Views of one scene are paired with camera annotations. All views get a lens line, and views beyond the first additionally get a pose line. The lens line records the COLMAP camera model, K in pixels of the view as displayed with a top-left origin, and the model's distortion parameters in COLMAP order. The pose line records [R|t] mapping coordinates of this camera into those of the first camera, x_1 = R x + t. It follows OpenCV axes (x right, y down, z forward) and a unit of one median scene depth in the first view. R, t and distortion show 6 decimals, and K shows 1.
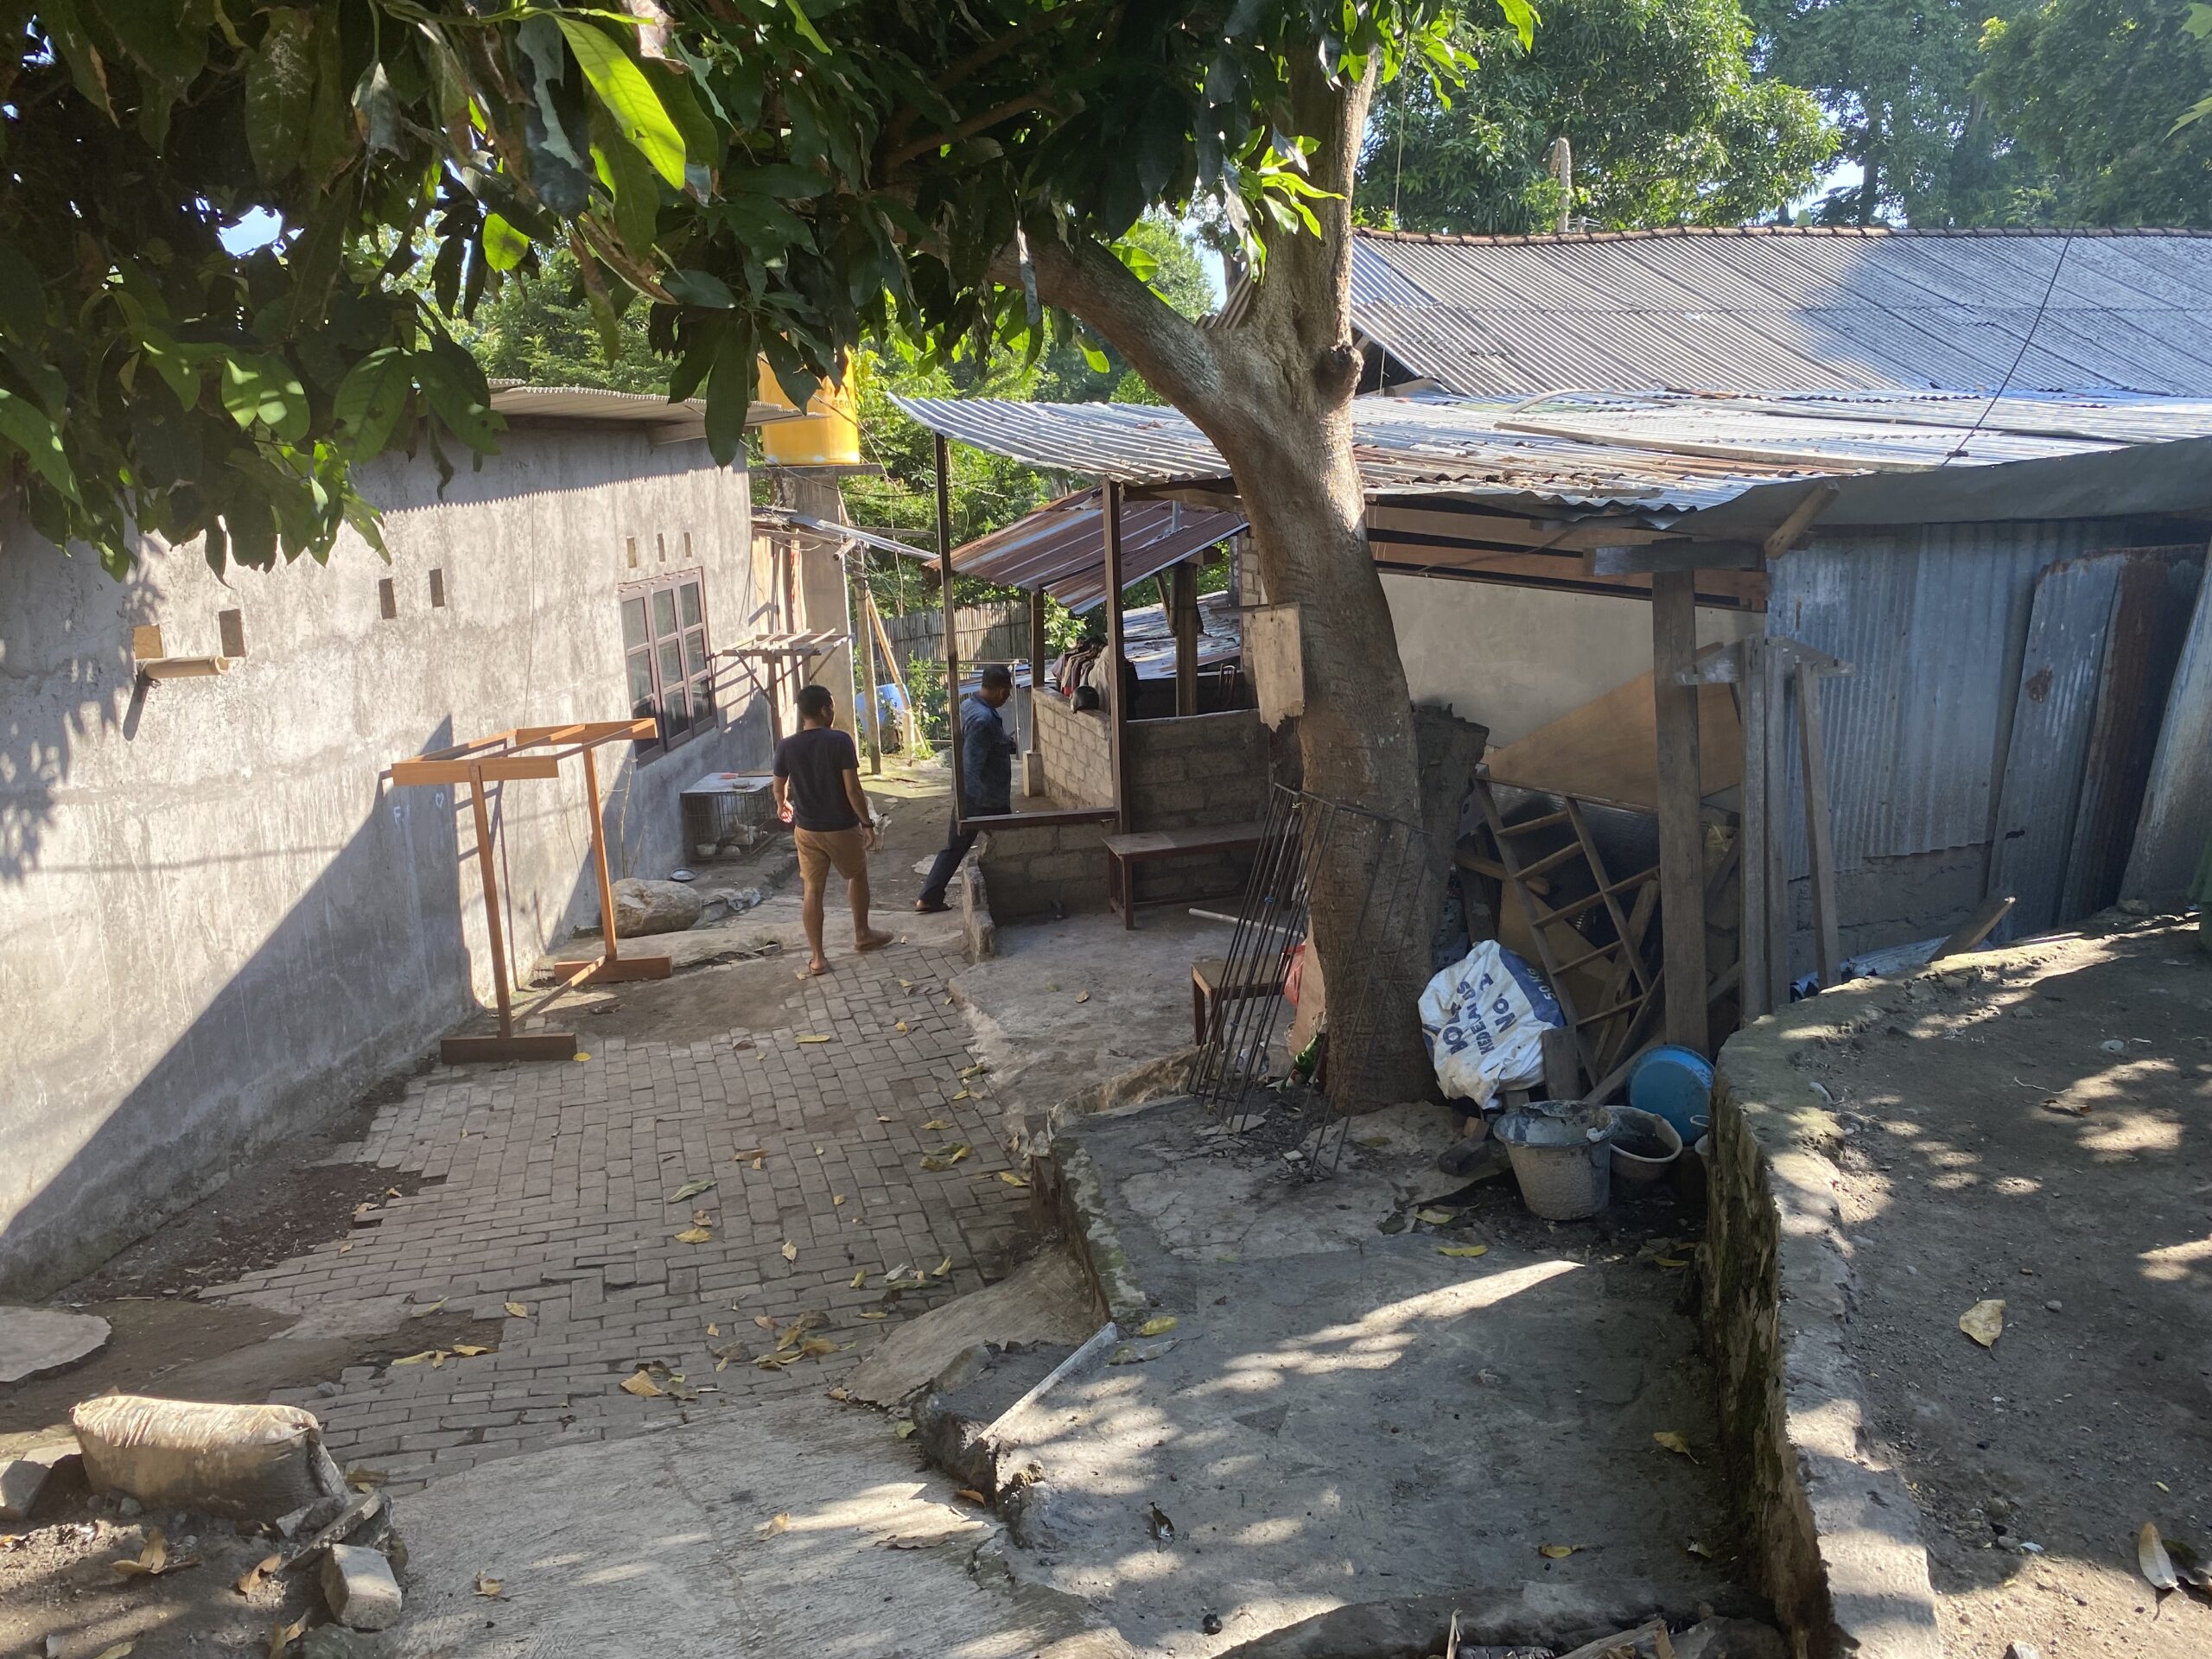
lens RADIAL K [[1686.4, 0, 1165.7], [0, 1686.4, 829.3], [0, 0, 1]] dist [0.007024, -0.156688]
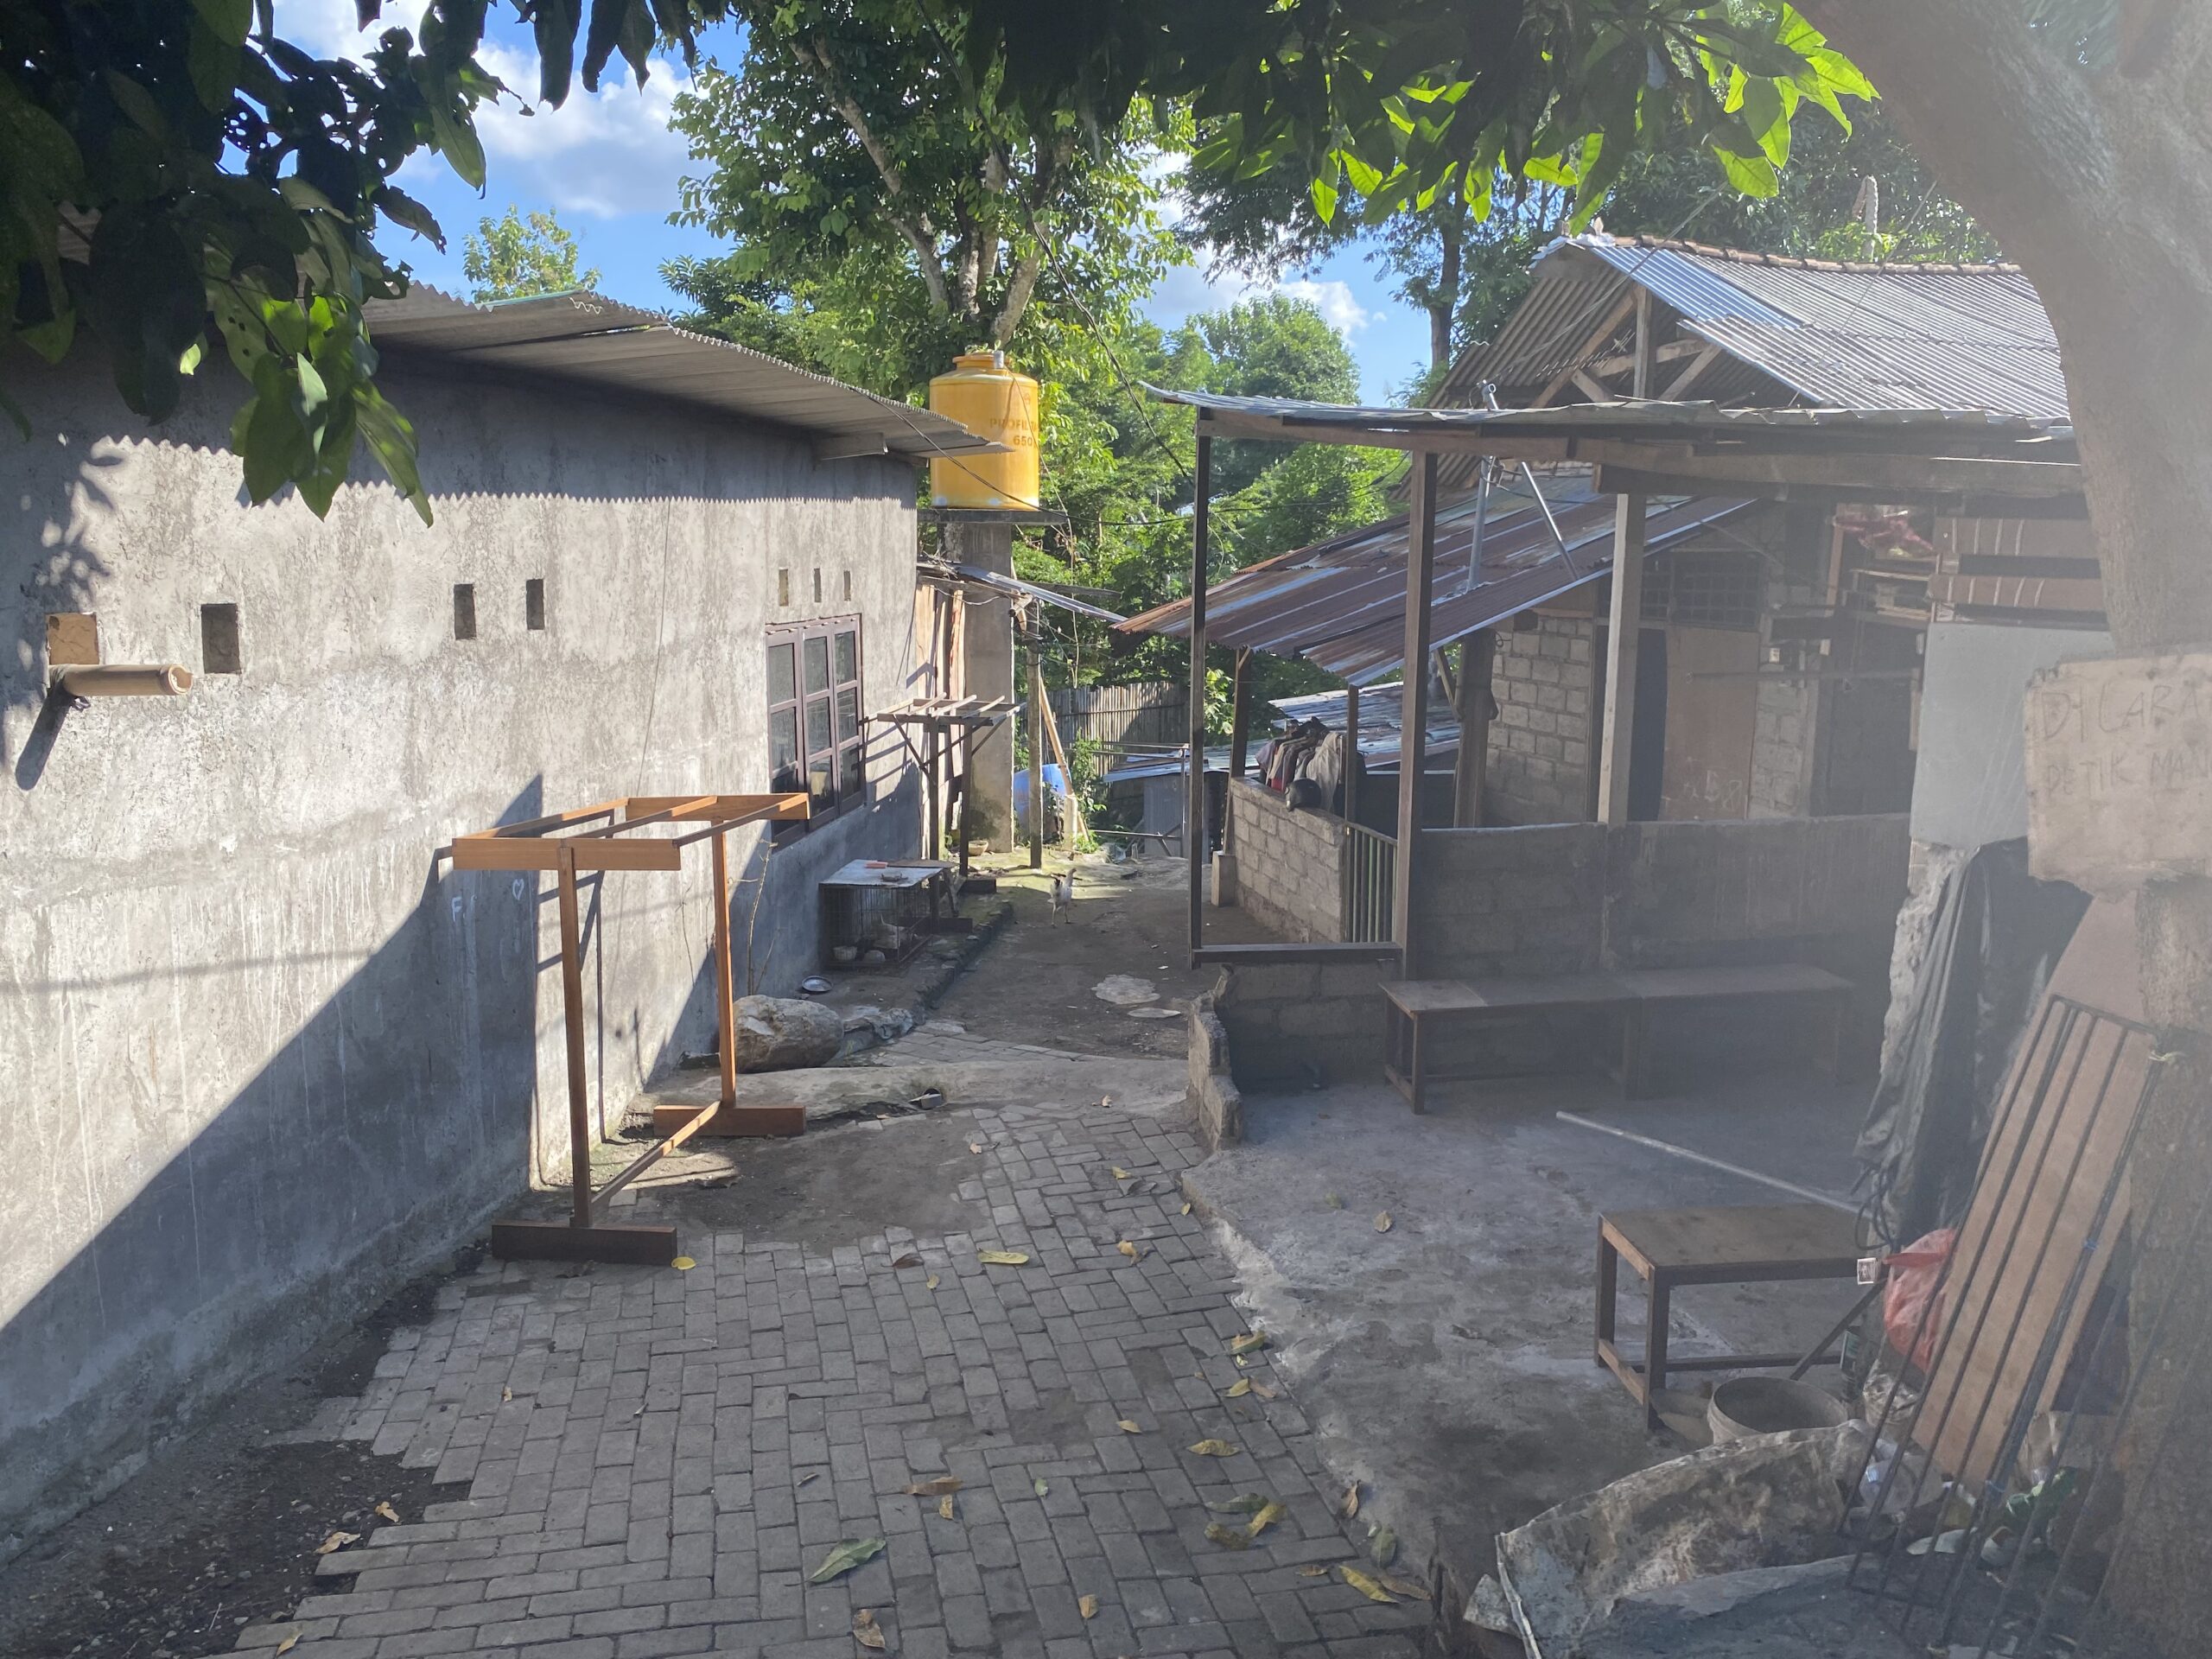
lens RADIAL K [[1536.1, 0, 1105.8], [0, 1536.1, 831.1], [0, 0, 1]] dist [-0.009538, -0.082682]
pose [[0.996074, 0.056471, -0.068168, -0.124152], [-0.059672, 0.997164, -0.045869, -0.026125], [0.065384, 0.049756, 0.996619, 0.328243]]
